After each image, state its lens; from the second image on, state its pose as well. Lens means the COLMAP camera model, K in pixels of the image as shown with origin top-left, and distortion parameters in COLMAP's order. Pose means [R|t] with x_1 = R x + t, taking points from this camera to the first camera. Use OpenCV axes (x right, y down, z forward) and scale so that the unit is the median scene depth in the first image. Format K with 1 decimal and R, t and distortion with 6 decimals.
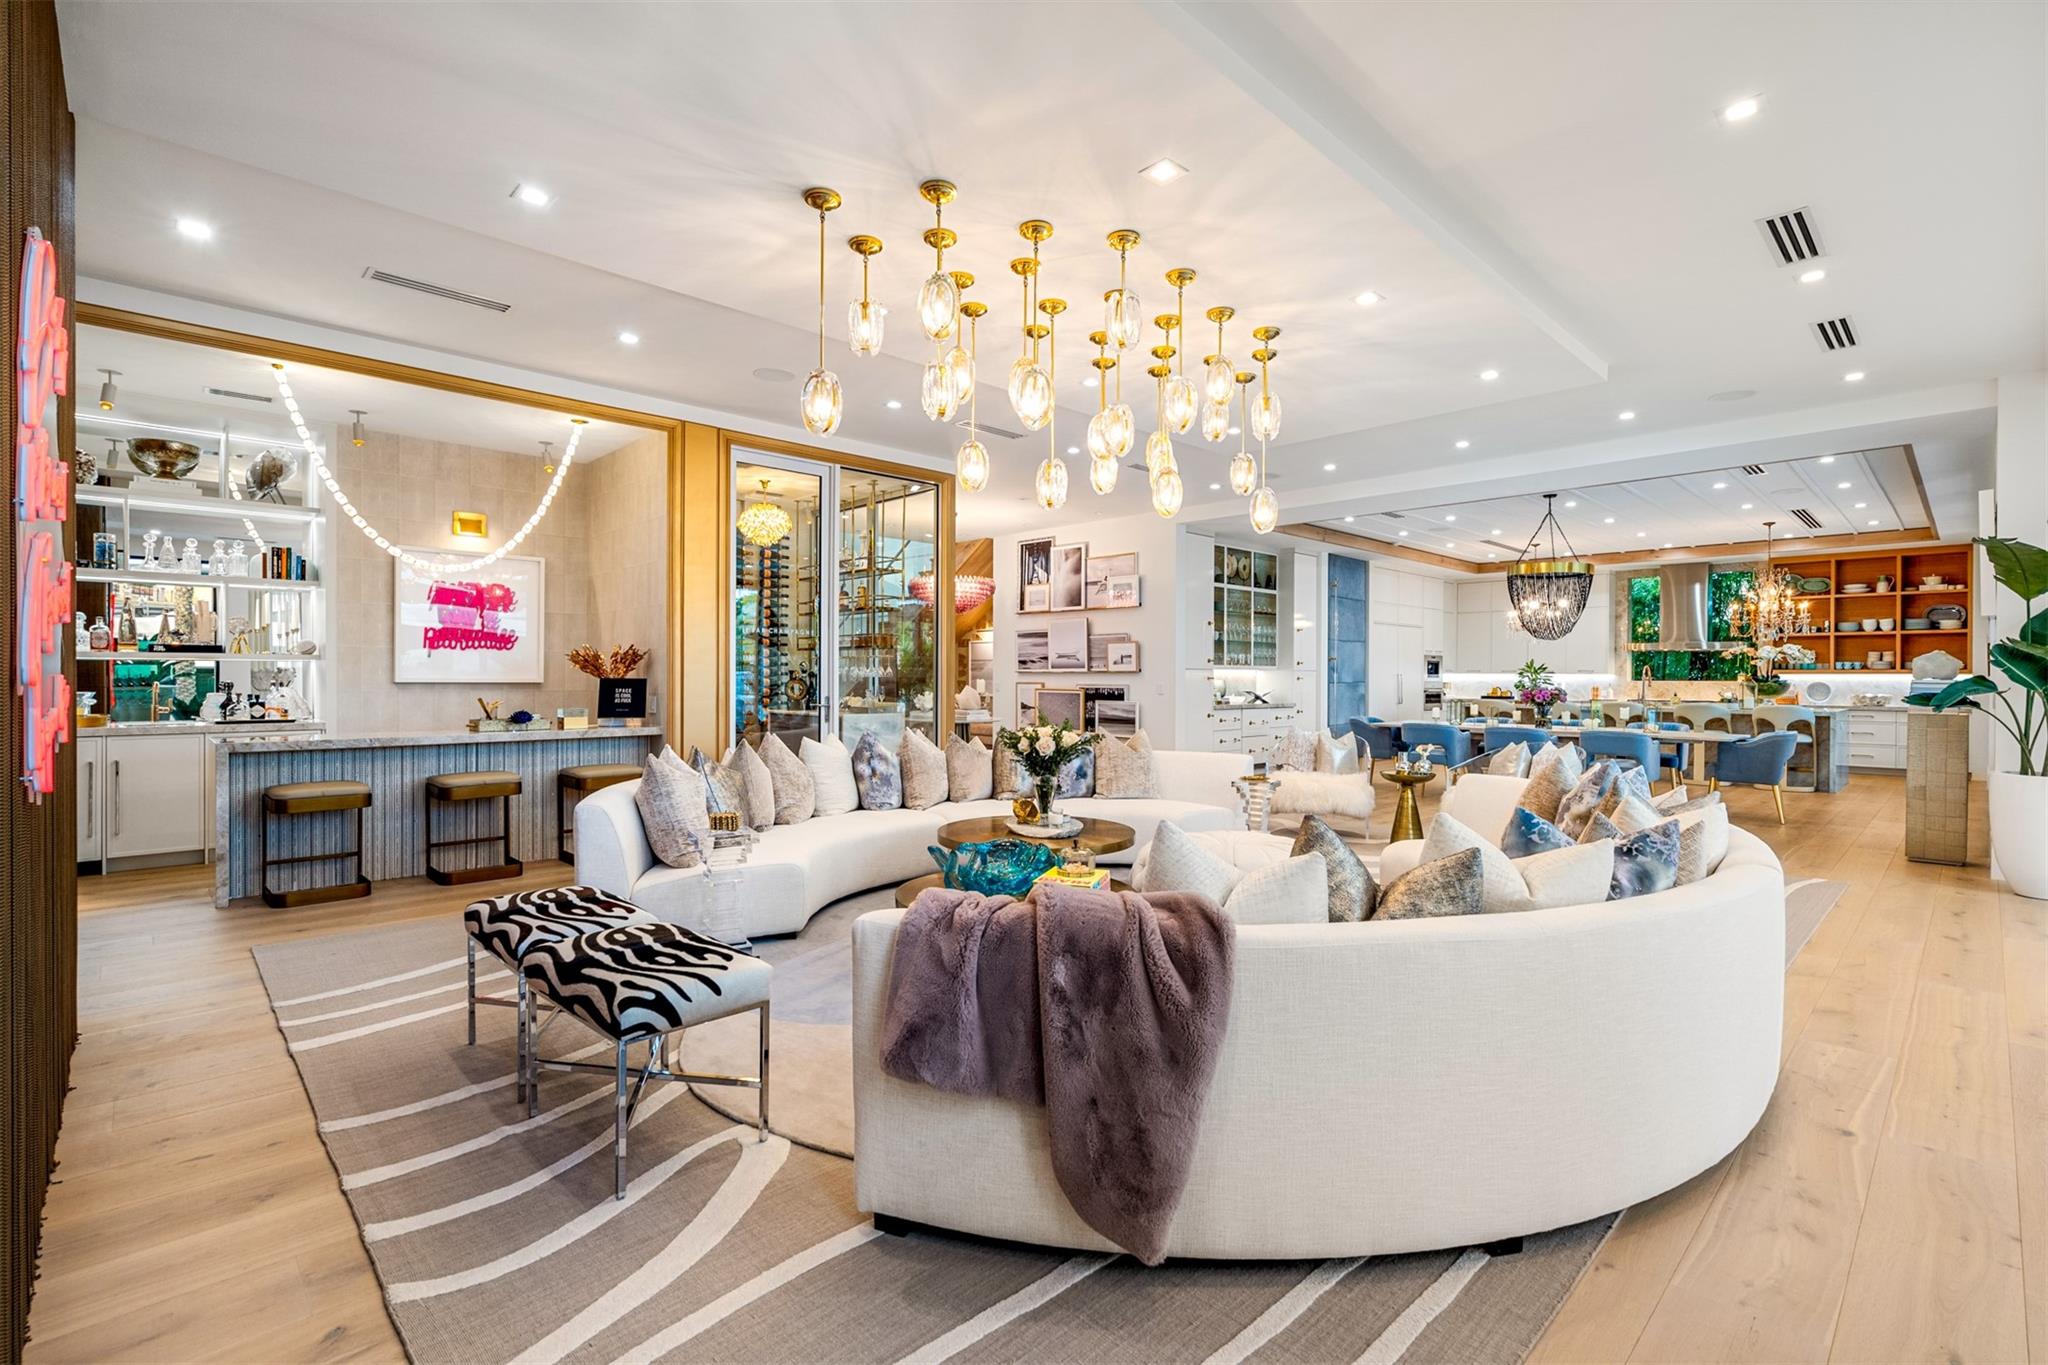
lens RADIAL K [[925.6, 0, 1026.4], [0, 925.6, 679.7], [0, 0, 1]] dist [-0.001998, 0.000794]
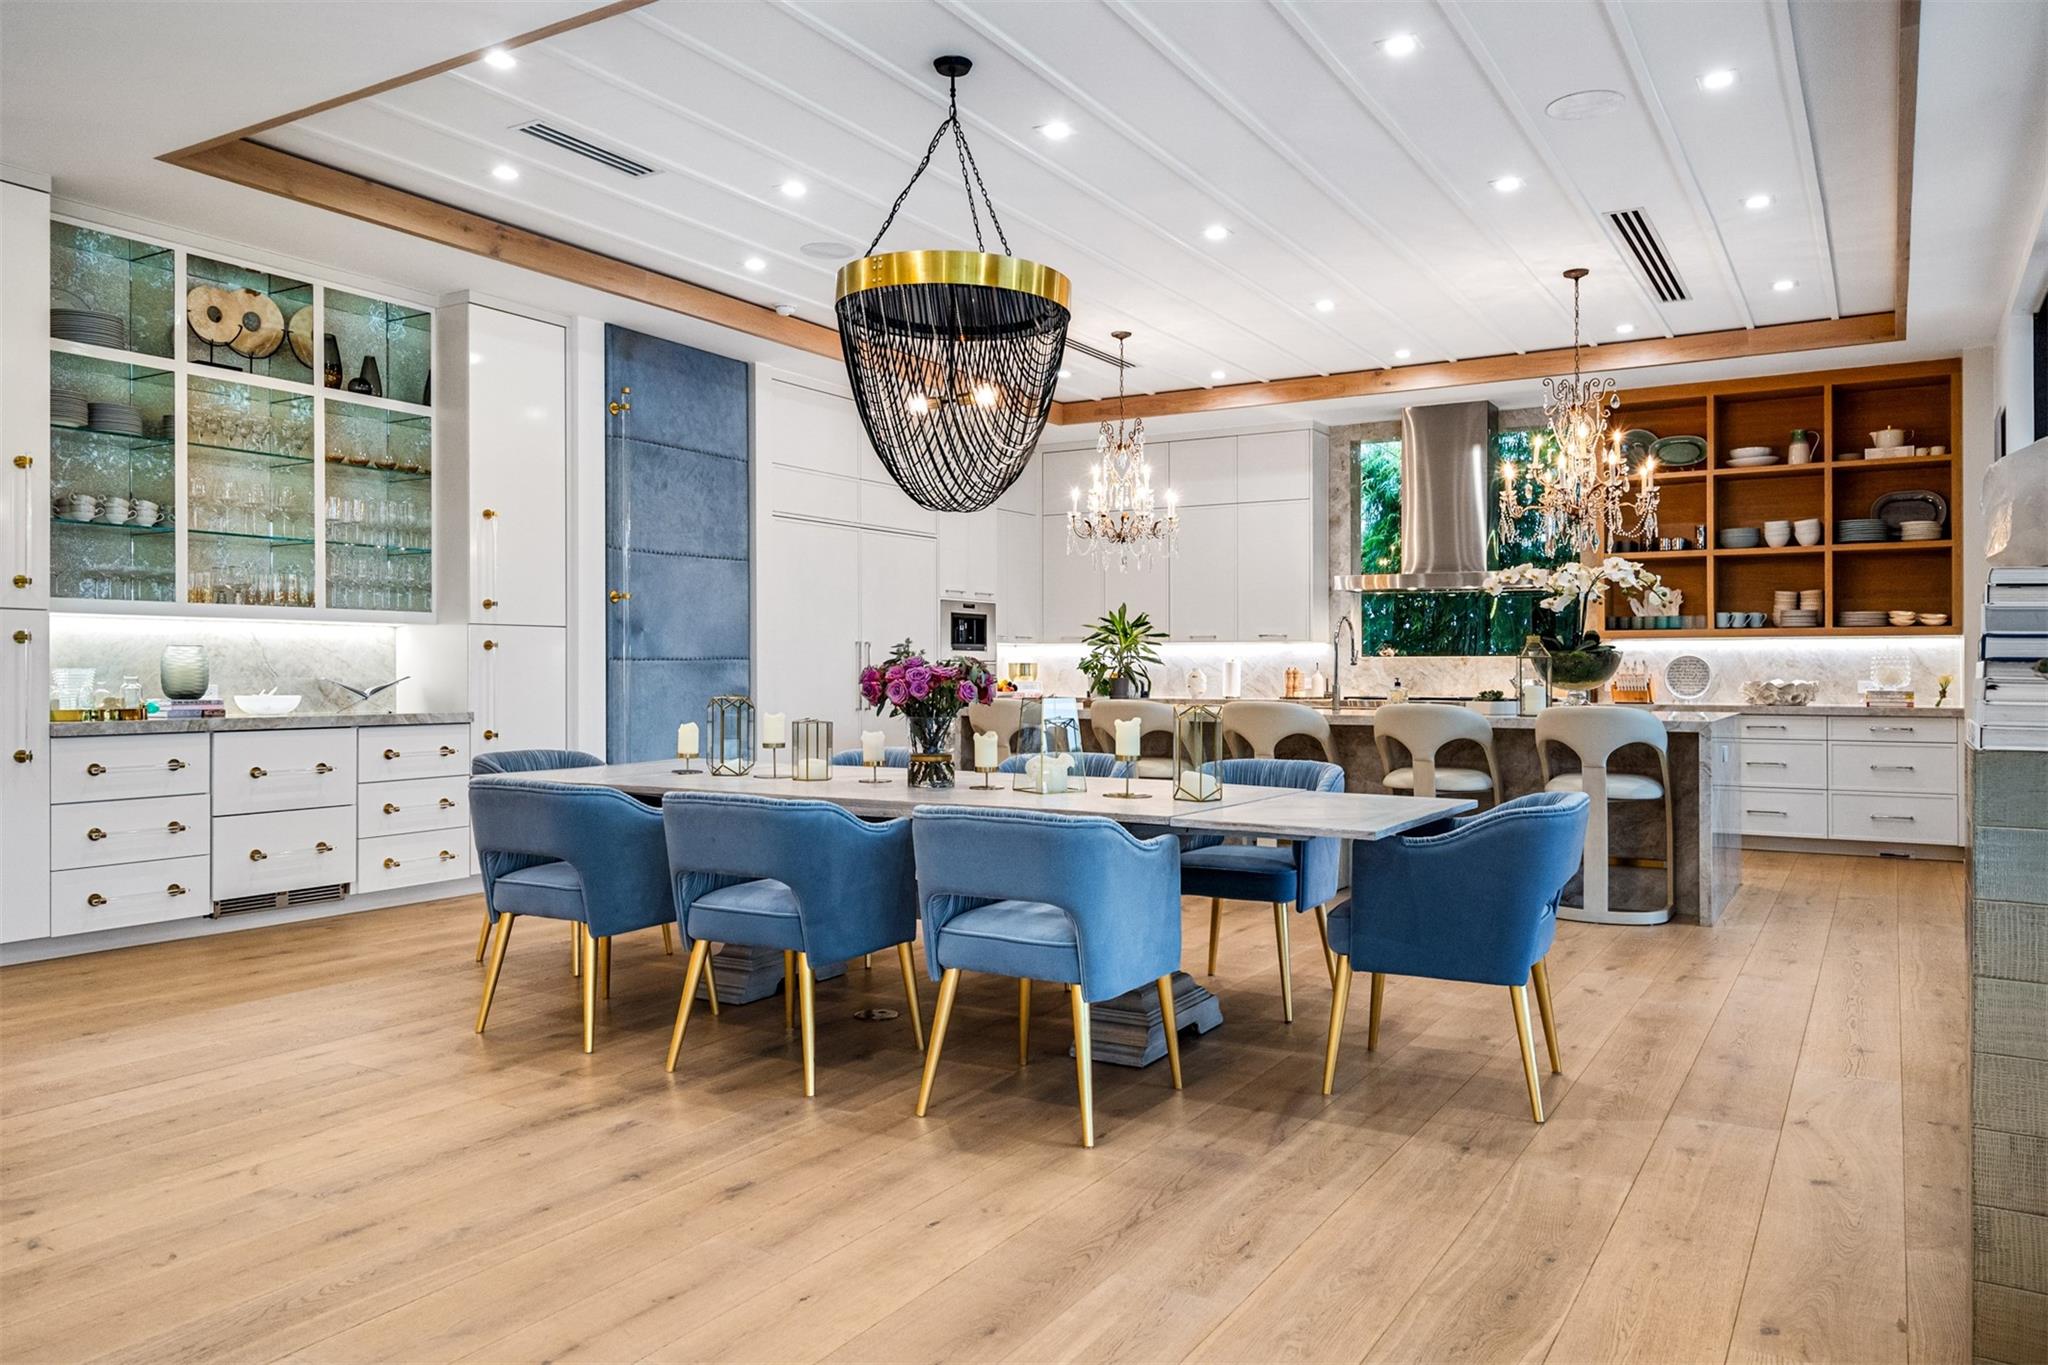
lens RADIAL K [[1421.9, 0, 1028.6], [0, 1421.9, 658.3], [0, 0, 1]] dist [0.005955, -0.001579]
pose [[0.966869, -0.000991, 0.255273, 0.398098], [0.003793, 0.999938, -0.010488, 0.011818], [-0.255246, 0.011109, 0.966812, 0.440773]]
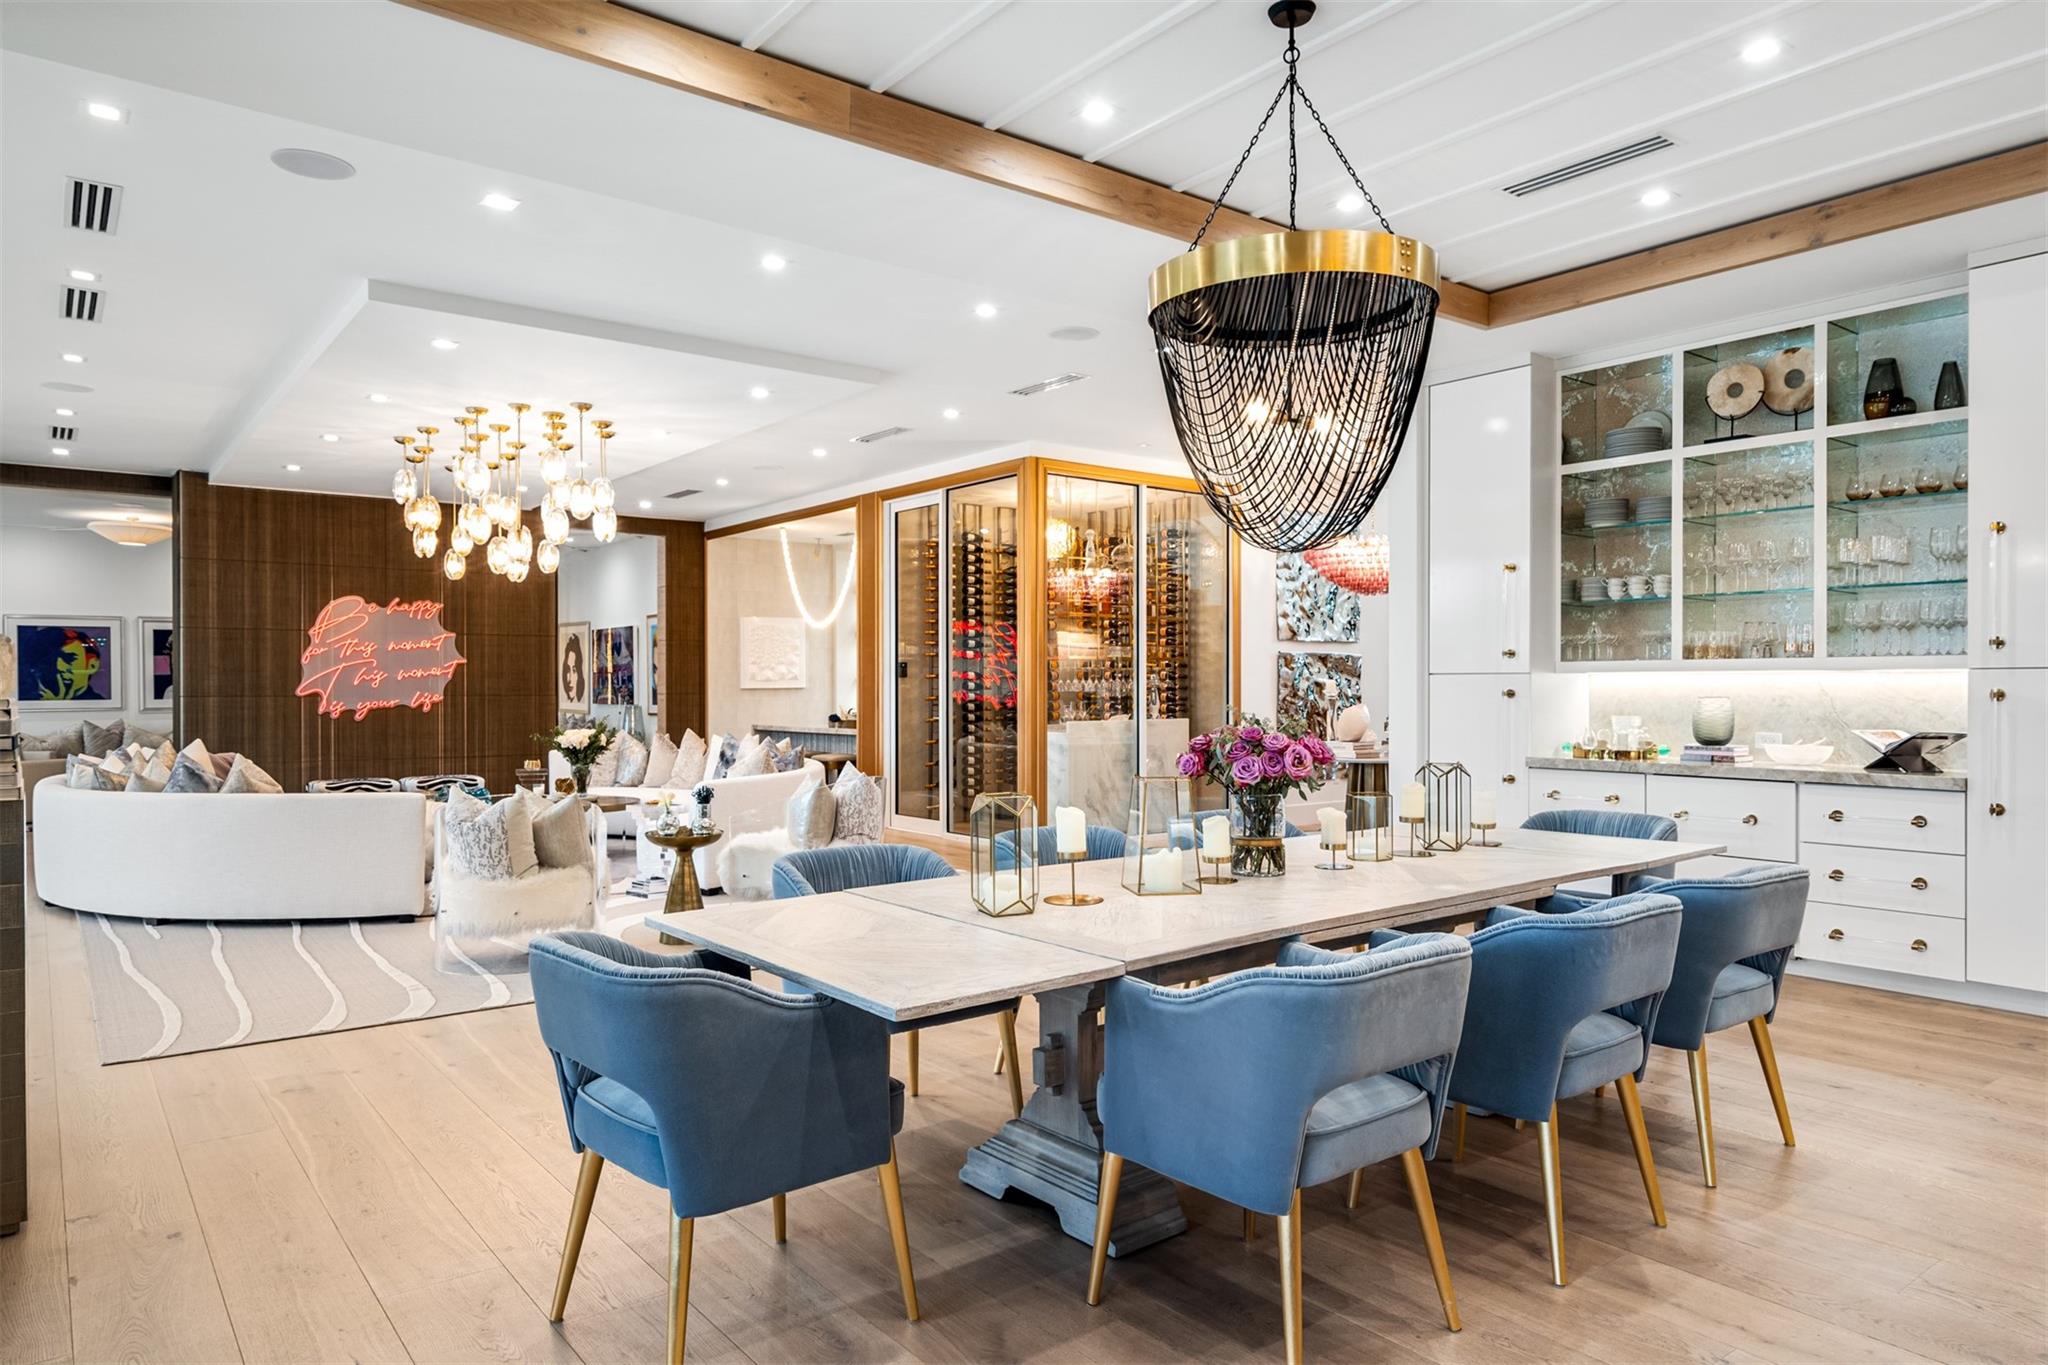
lens RADIAL K [[1269.3, 0, 1026.8], [0, 1269.3, 693.1], [0, 0, 1]] dist [0.019799, -0.012114]
pose [[-0.105591, 0.000479, -0.994409, 0.805783], [-0.002723, 0.999996, 0.000770, -0.001684], [0.994406, 0.002789, -0.105590, 0.824534]]
